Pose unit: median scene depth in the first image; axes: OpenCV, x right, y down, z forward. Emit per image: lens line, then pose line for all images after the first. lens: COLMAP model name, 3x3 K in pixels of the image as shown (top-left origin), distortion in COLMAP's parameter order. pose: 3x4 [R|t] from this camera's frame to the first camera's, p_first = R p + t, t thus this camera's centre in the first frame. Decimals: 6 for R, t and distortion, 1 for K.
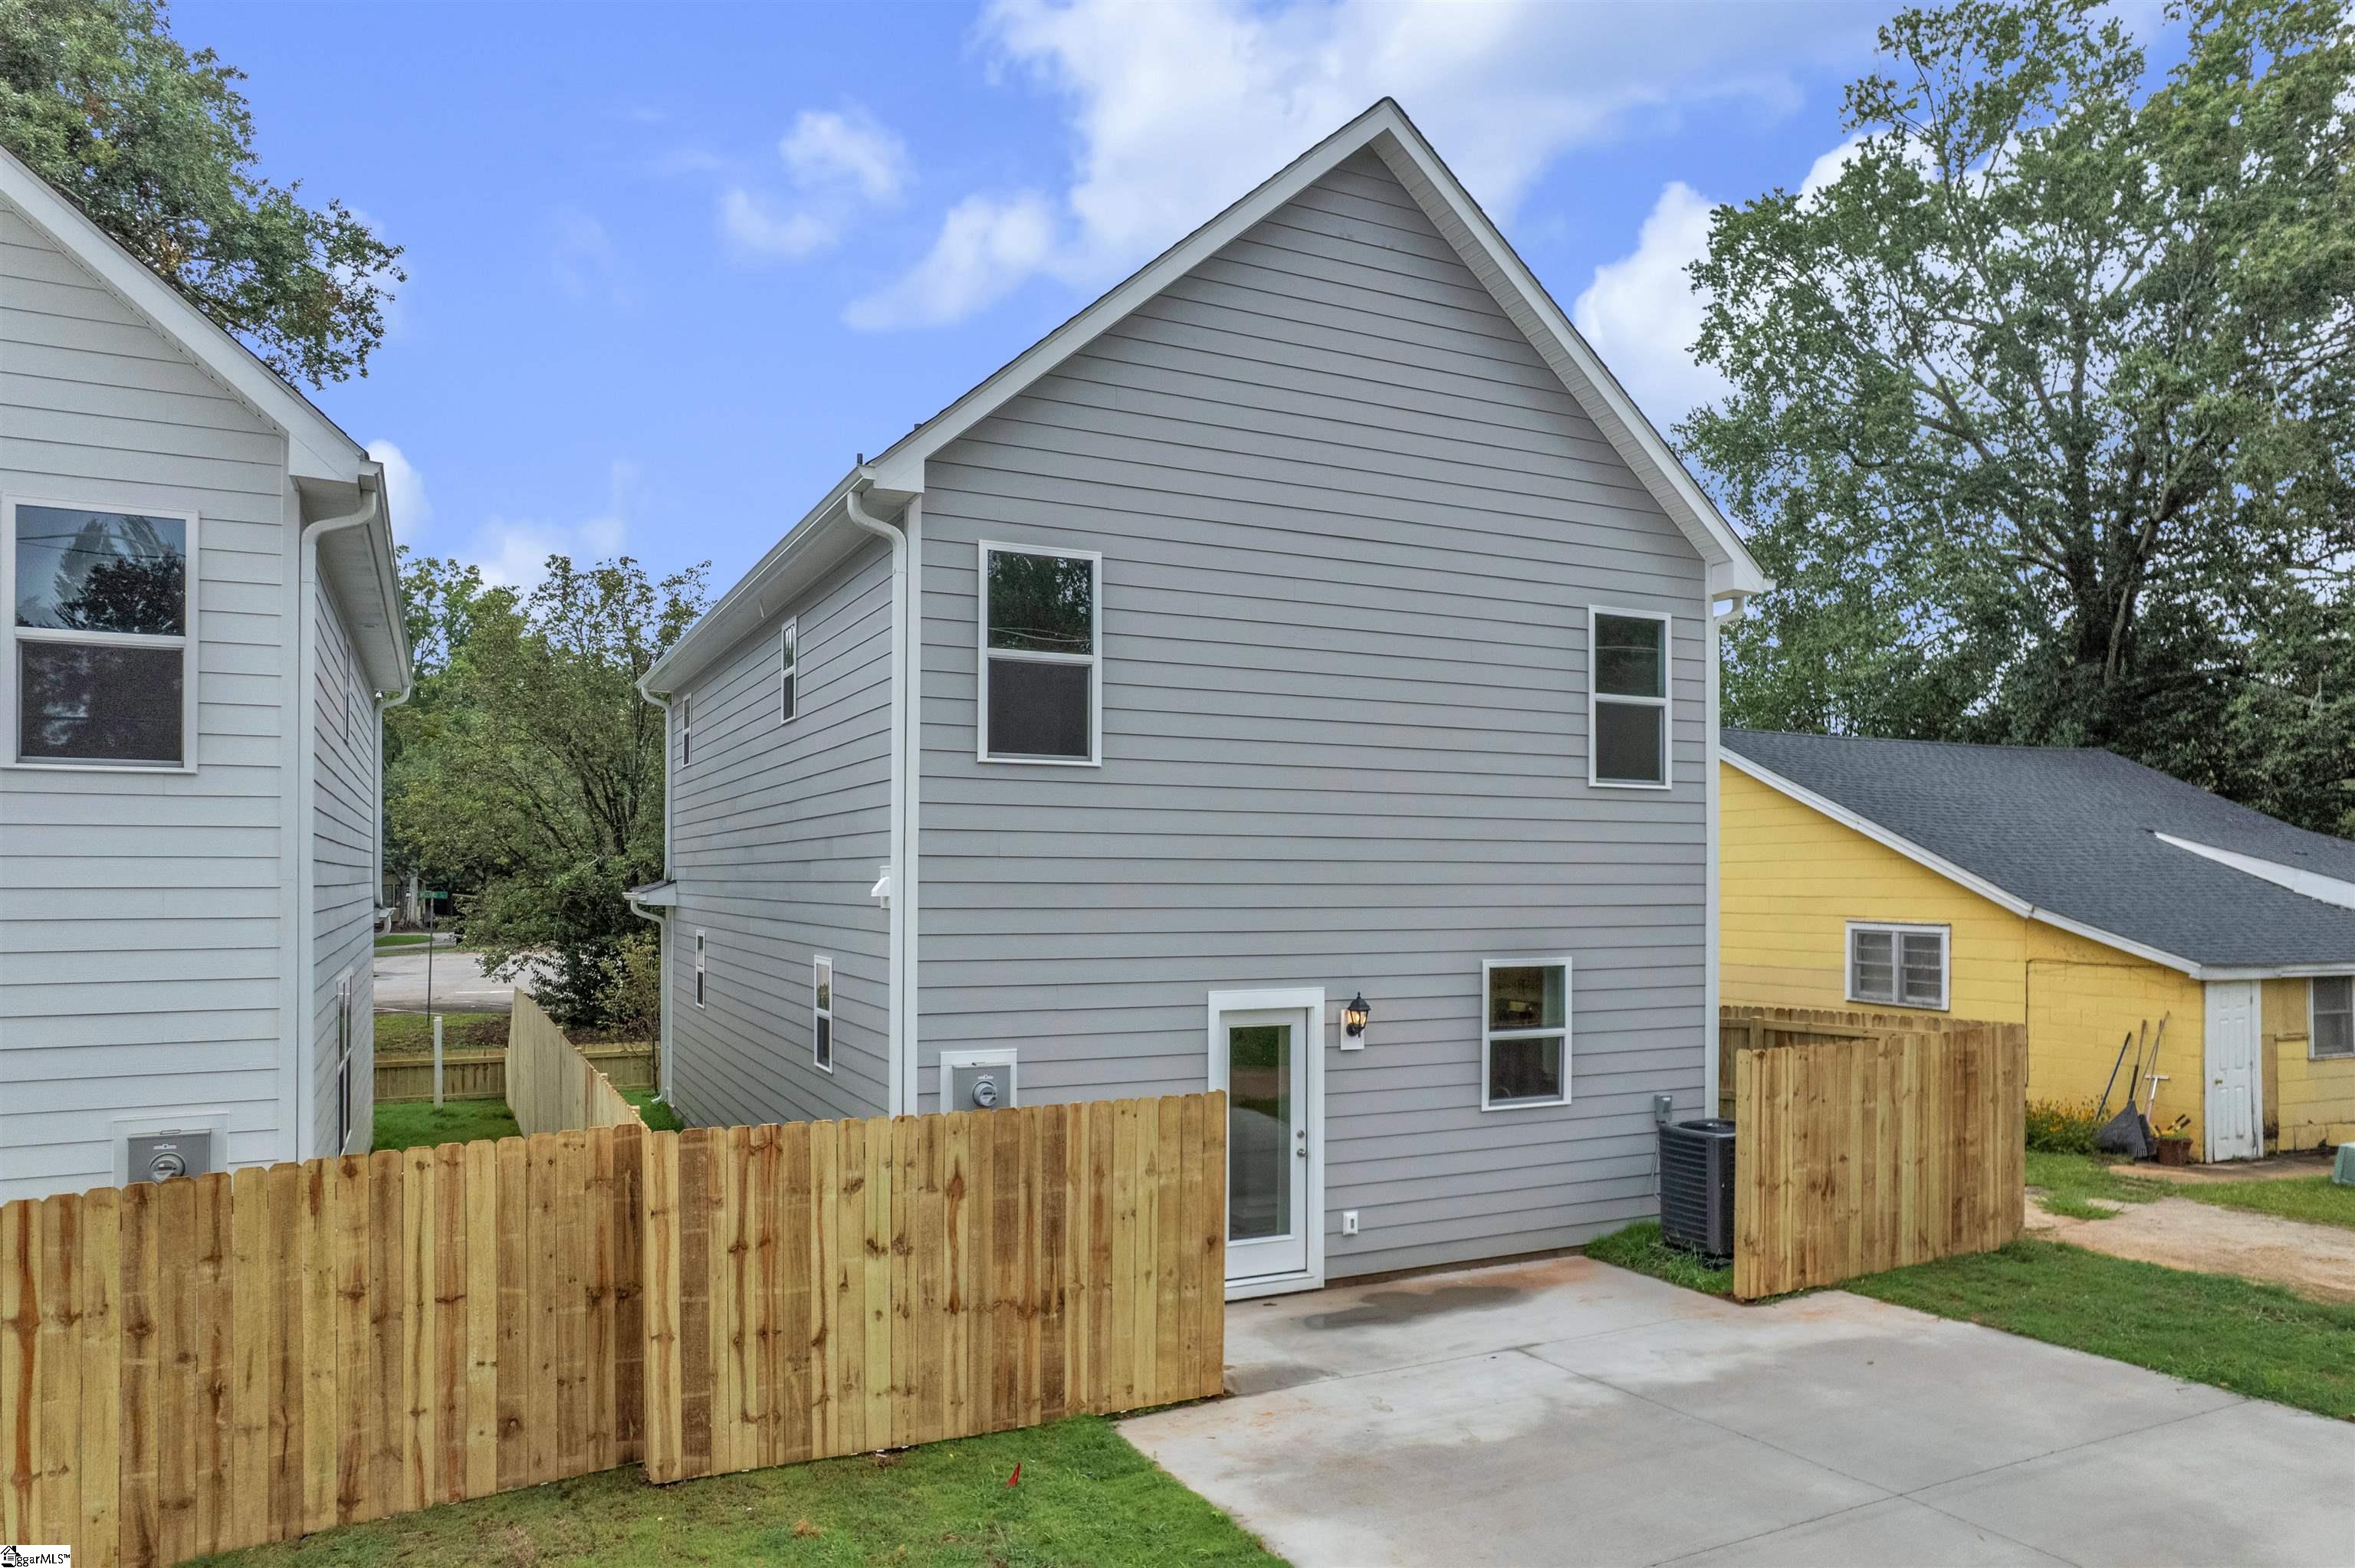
lens RADIAL K [[1499.1, 0, 1181.1], [0, 1499.1, 858.1], [0, 0, 1]] dist [-0.036675, 0.002161]
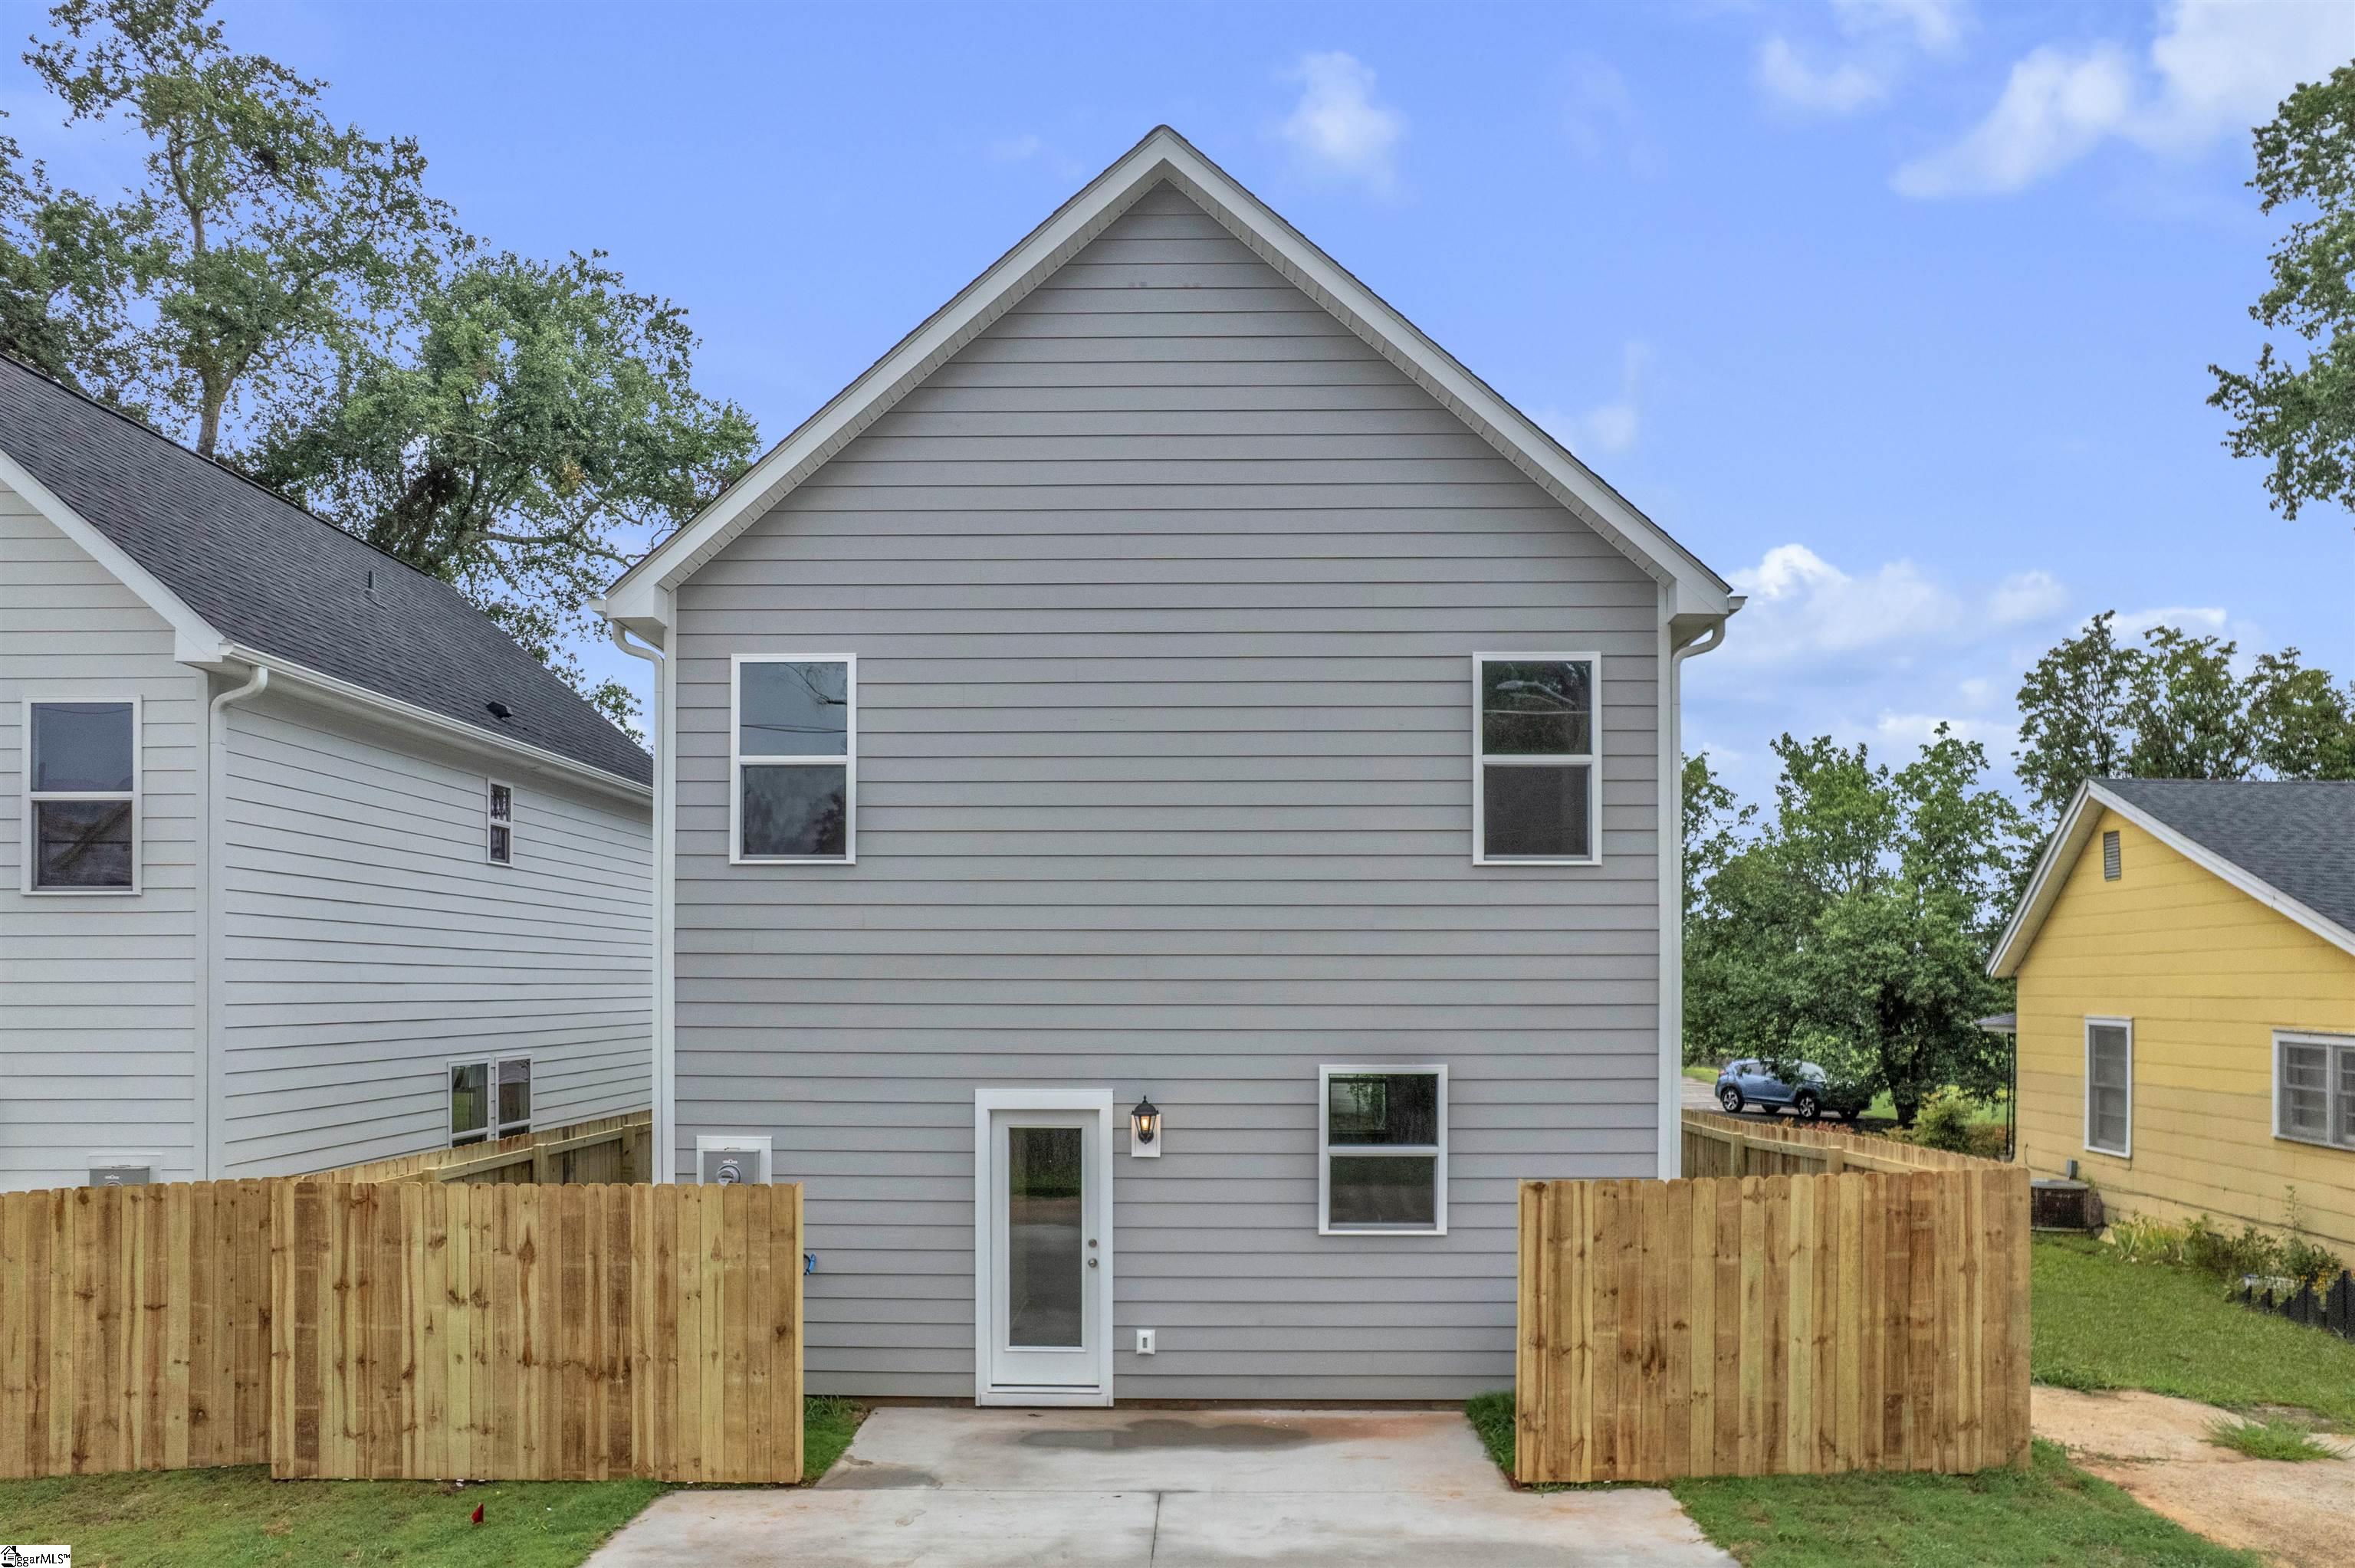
lens RADIAL K [[1547.5, 0, 1213.6], [0, 1547.5, 954.6], [0, 0, 1]] dist [-0.089887, 0.103042]
pose [[0.893850, -0.009377, -0.448268, 0.773739], [0.007985, 0.999956, -0.004995, 0.009444], [0.448295, 0.000885, 0.893885, 0.211590]]
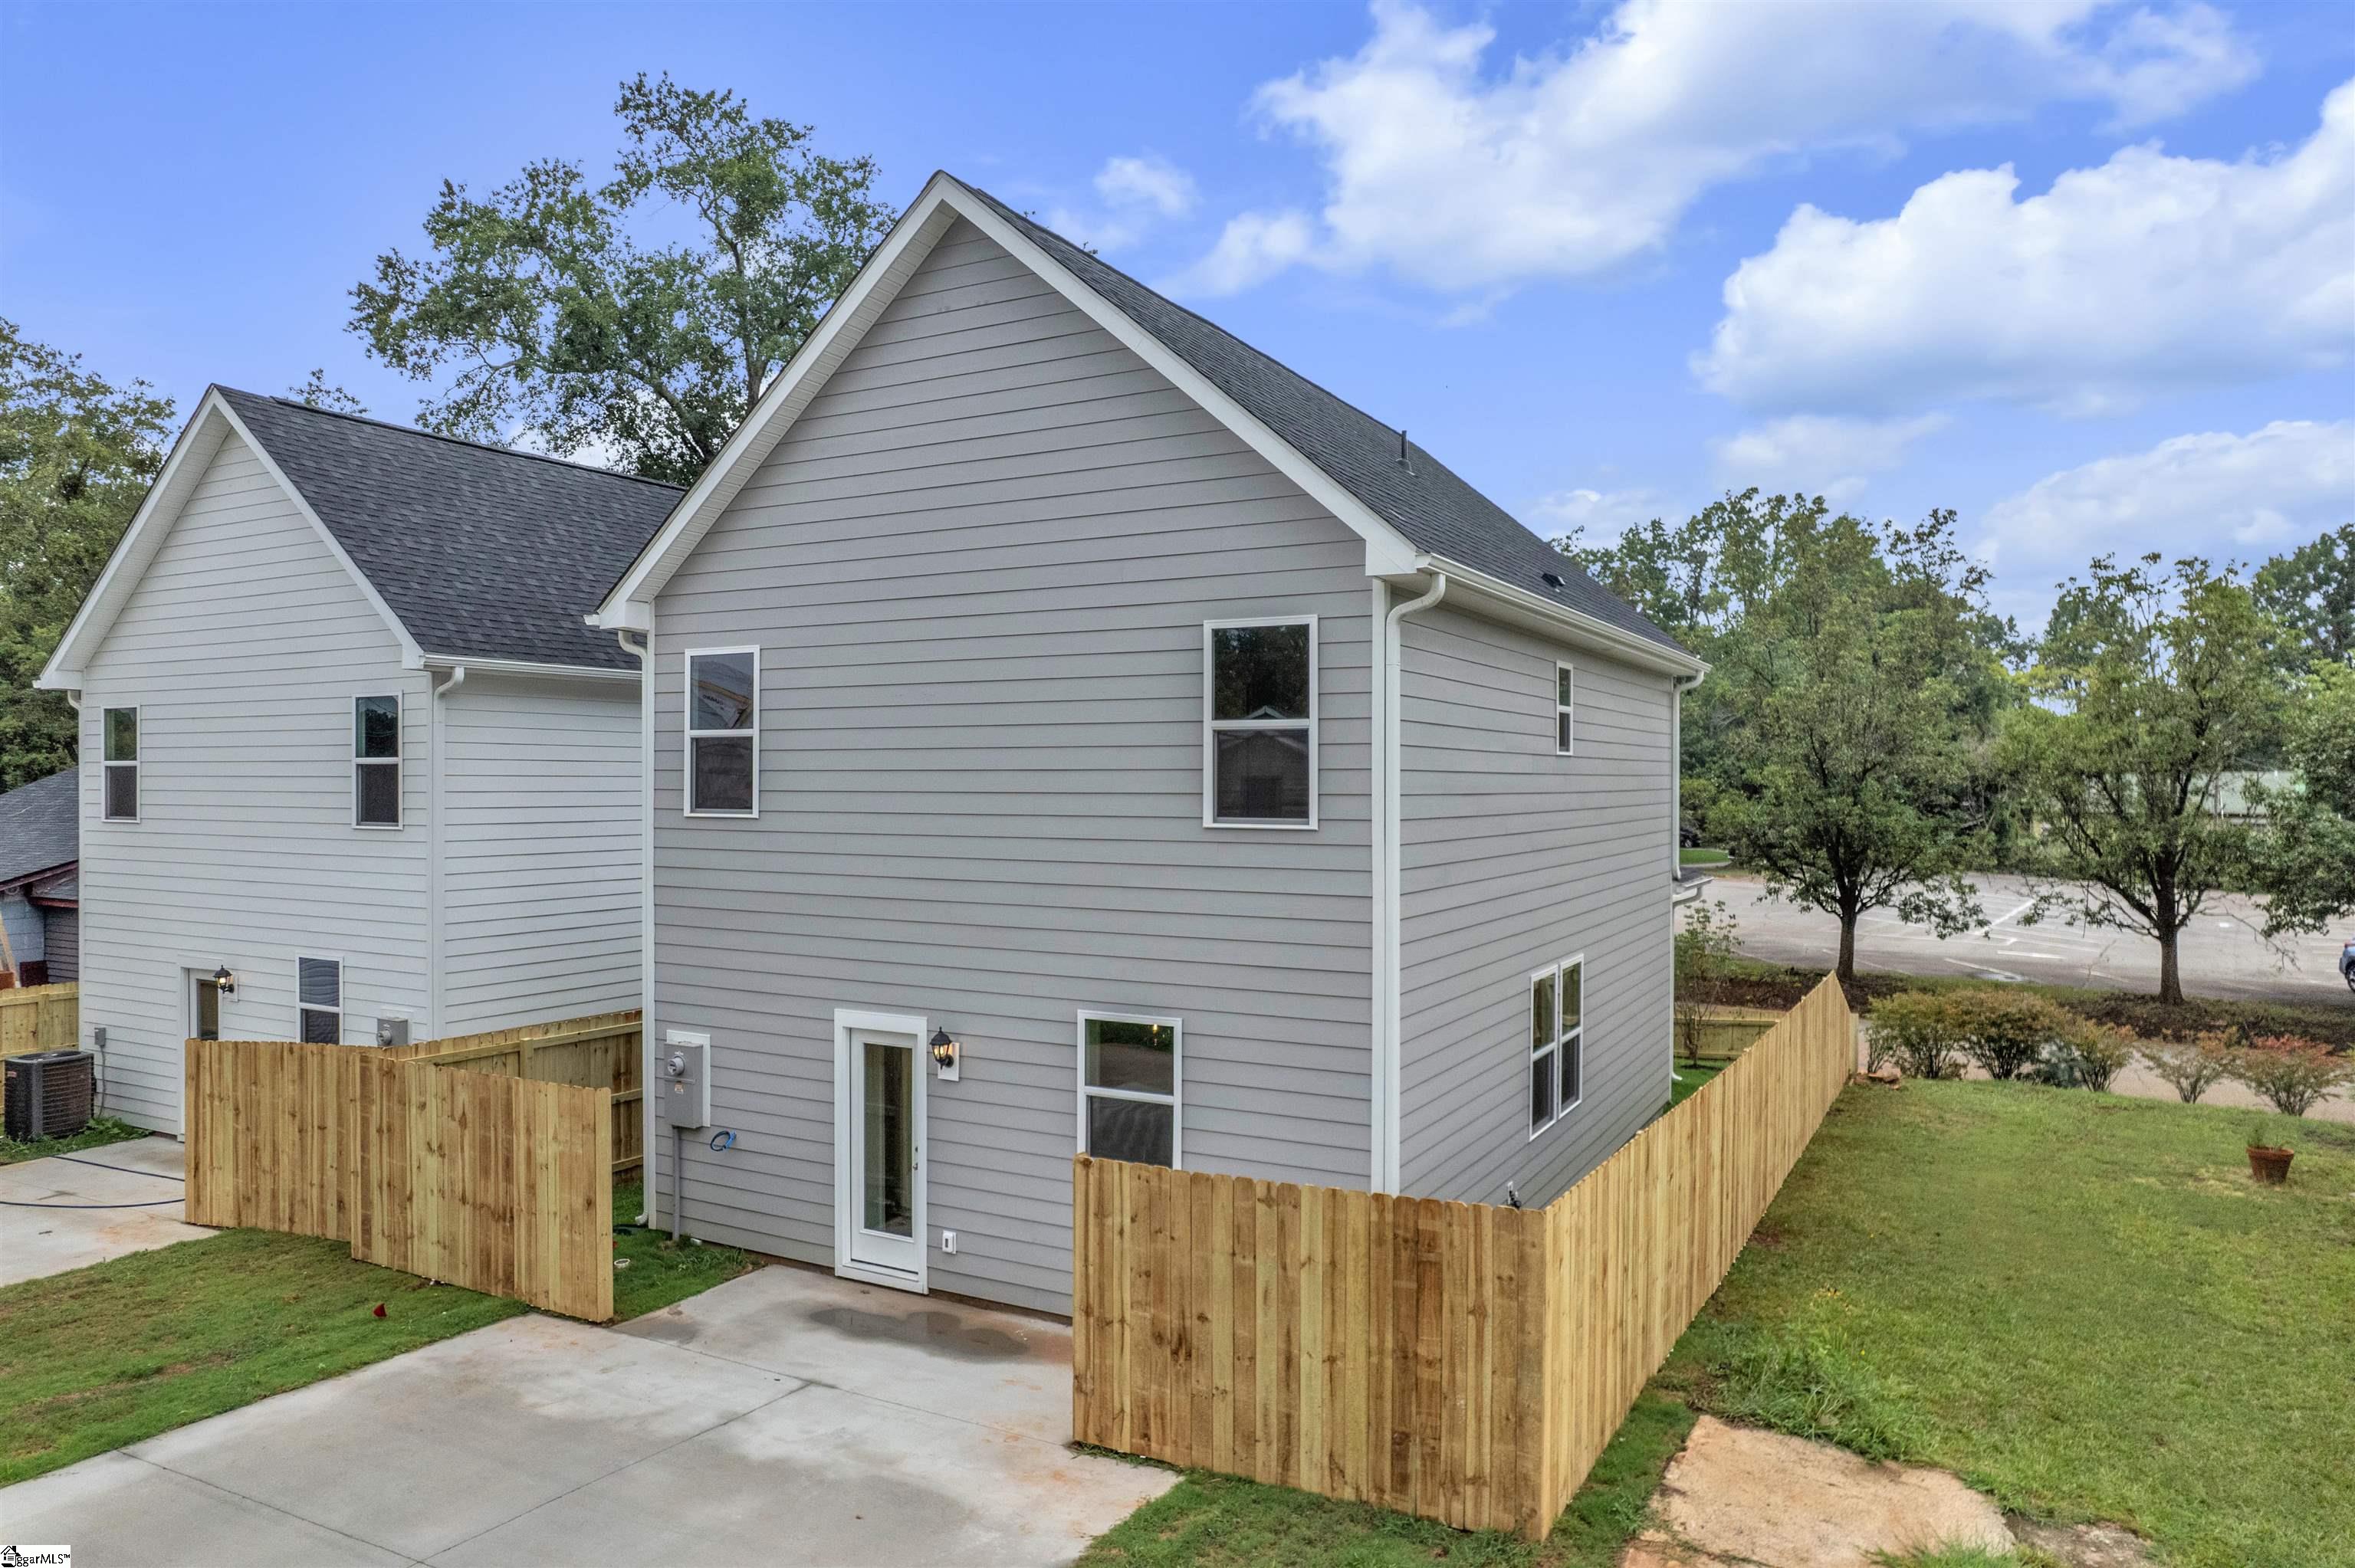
lens RADIAL K [[1491.3, 0, 1226.9], [0, 1491.3, 780.3], [0, 0, 1]] dist [-0.045829, 0.032744]
pose [[0.590972, -0.001224, -0.806691, 1.431489], [0.010016, 0.999933, 0.005821, -0.117076], [0.806630, -0.011520, 0.590944, 0.715272]]
